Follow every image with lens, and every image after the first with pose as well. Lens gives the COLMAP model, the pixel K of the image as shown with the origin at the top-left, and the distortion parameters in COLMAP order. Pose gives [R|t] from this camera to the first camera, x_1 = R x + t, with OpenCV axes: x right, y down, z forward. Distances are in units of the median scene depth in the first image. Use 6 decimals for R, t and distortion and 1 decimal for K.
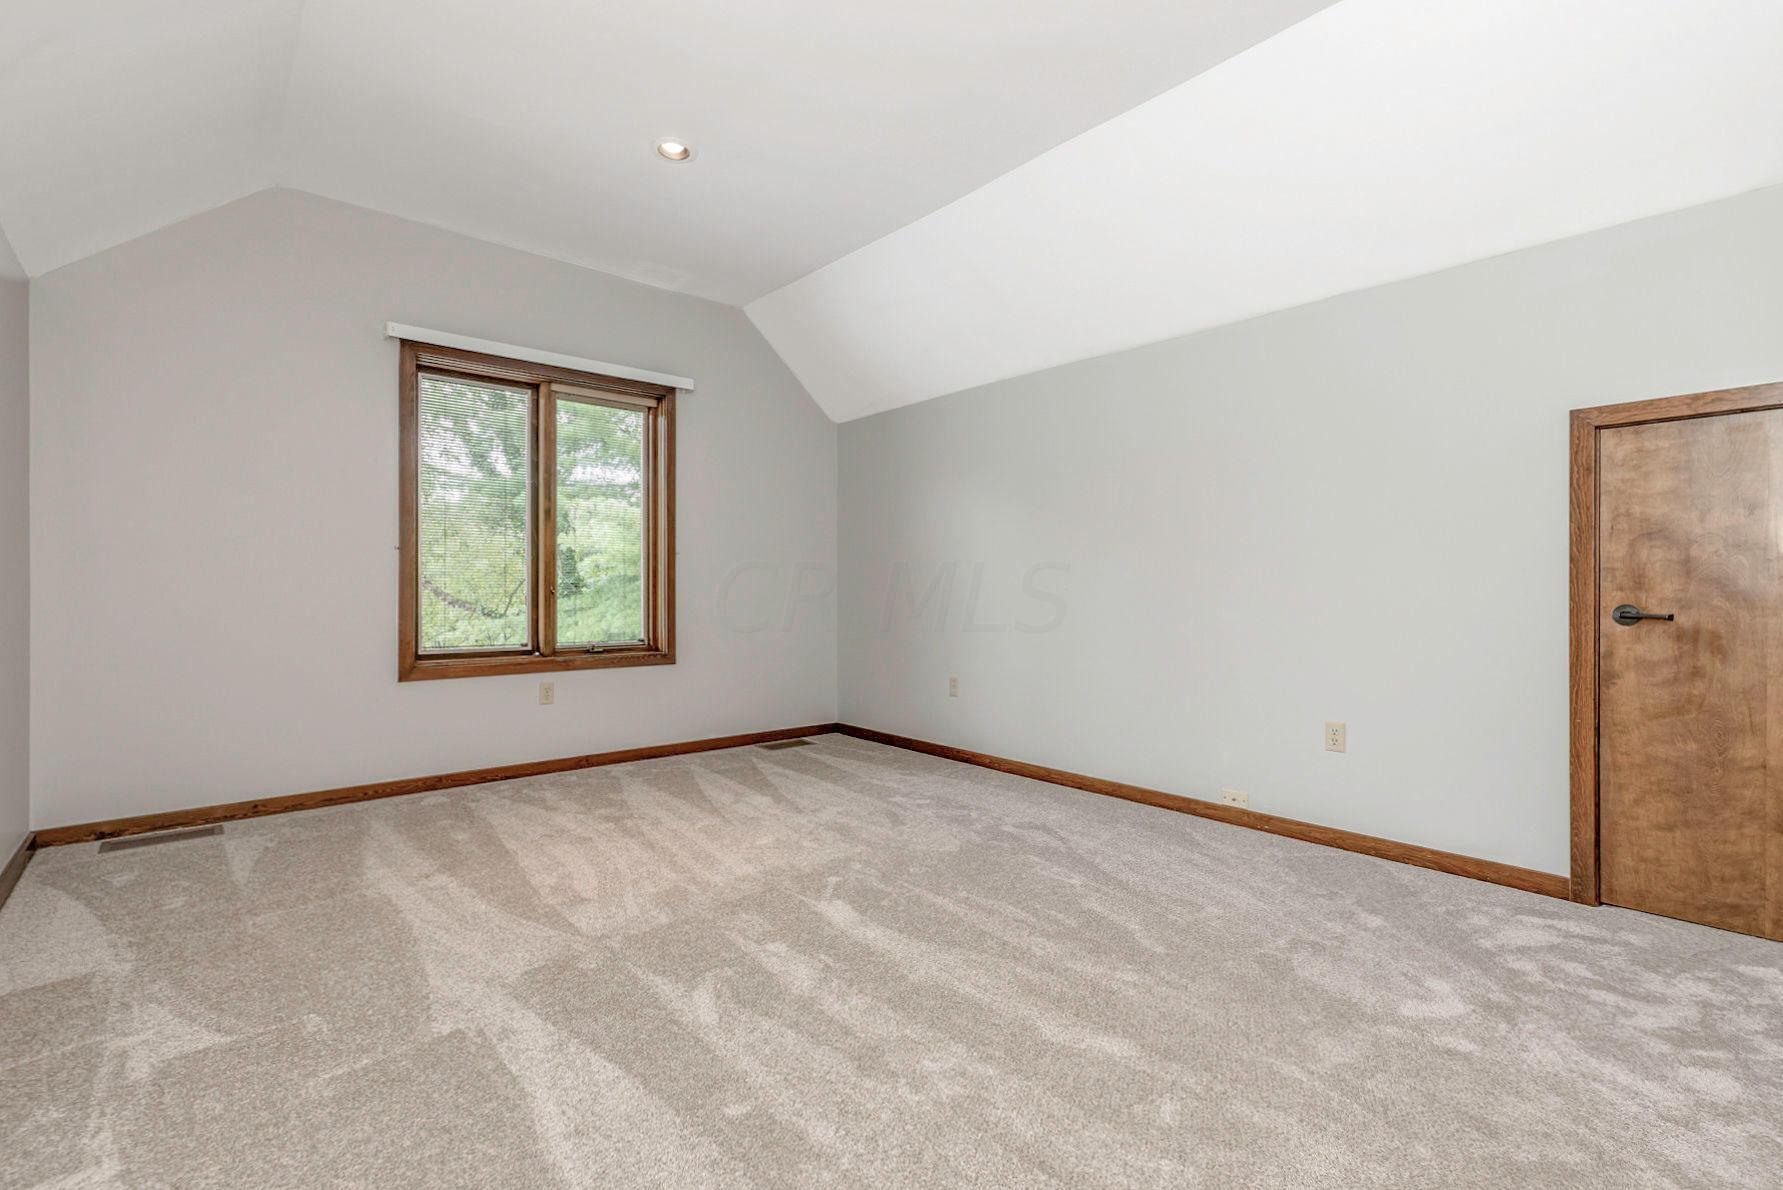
lens RADIAL K [[818.8, 0, 878.9], [0, 818.8, 587.0], [0, 0, 1]] dist [0.002702, -0.001129]
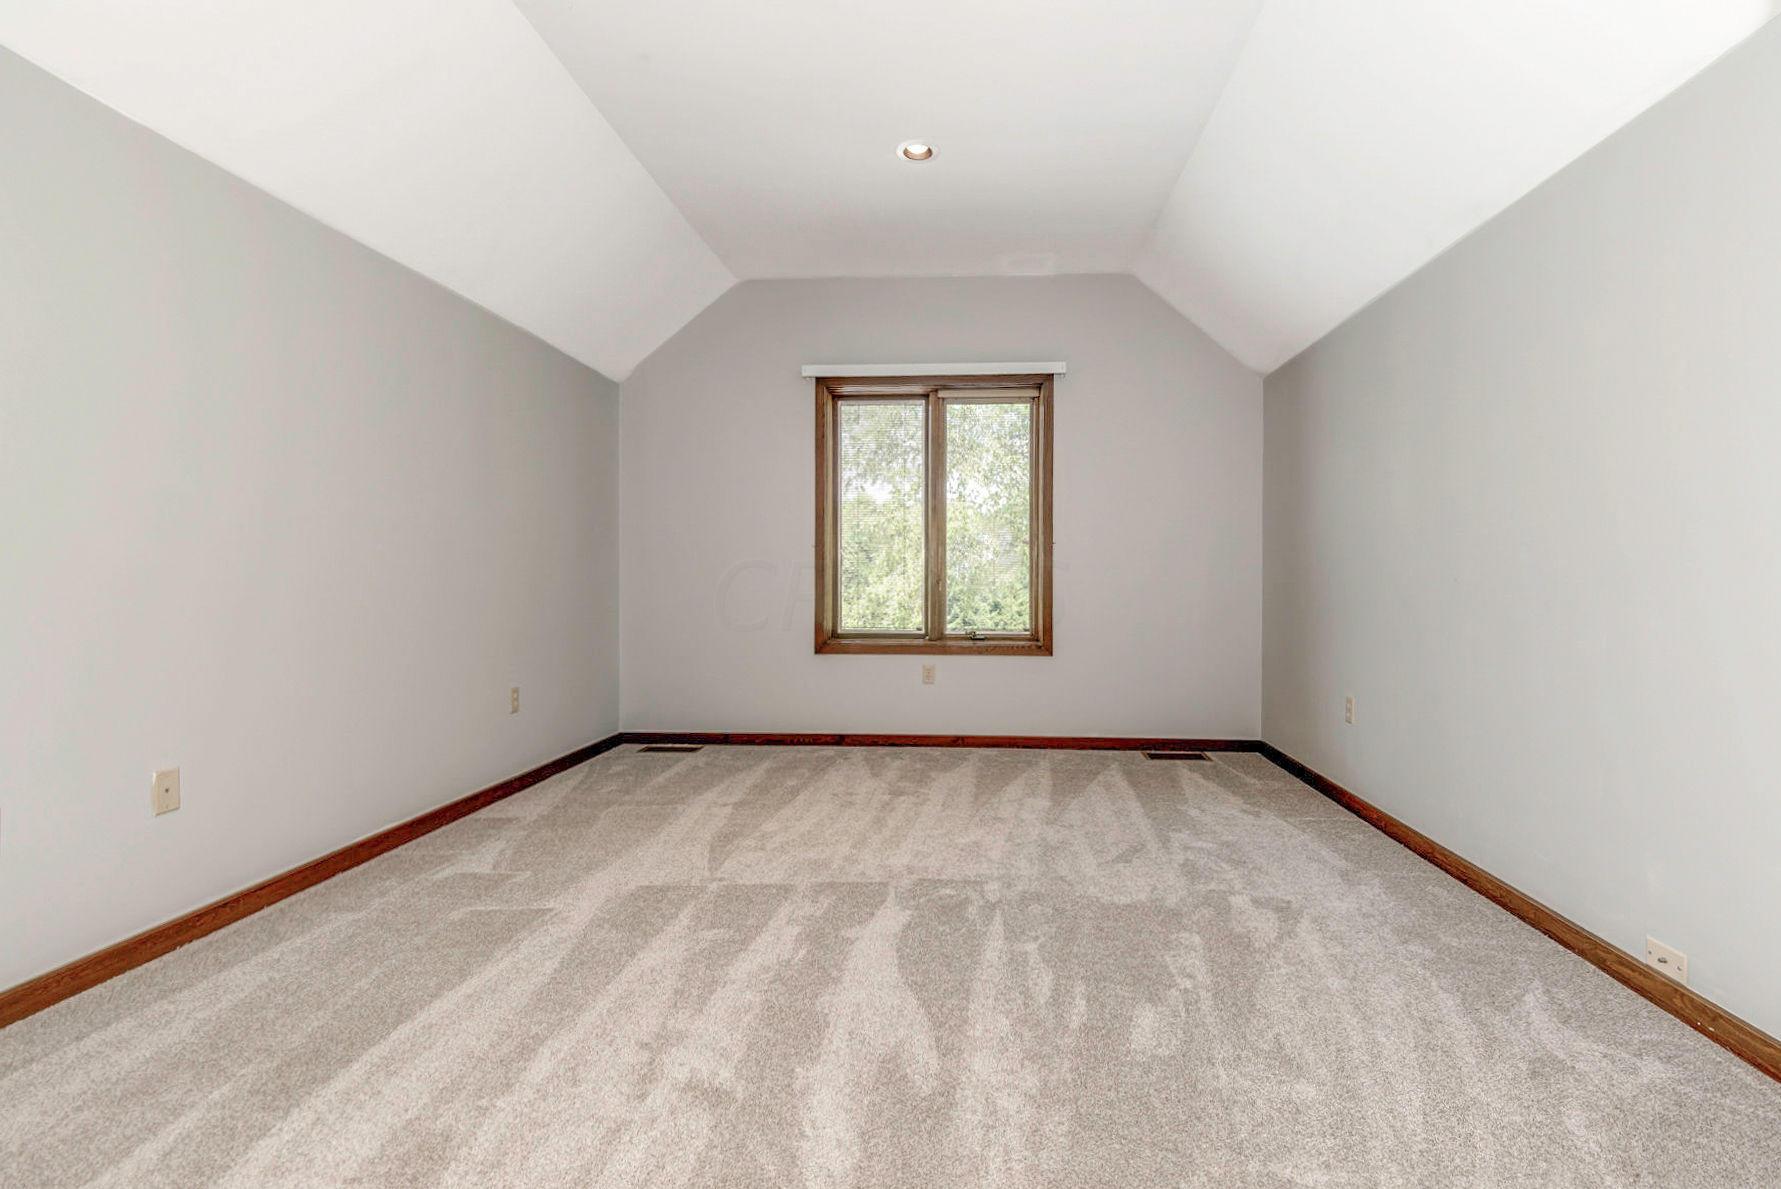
lens RADIAL K [[817.8, 0, 877.9], [0, 817.8, 586.5], [0, 0, 1]] dist [0.002702, -0.001129]
pose [[0.709023, 0.006108, -0.705159, 0.413120], [0.001049, 0.999952, 0.009716, 0.001455], [0.705184, -0.007628, 0.708983, 0.221474]]
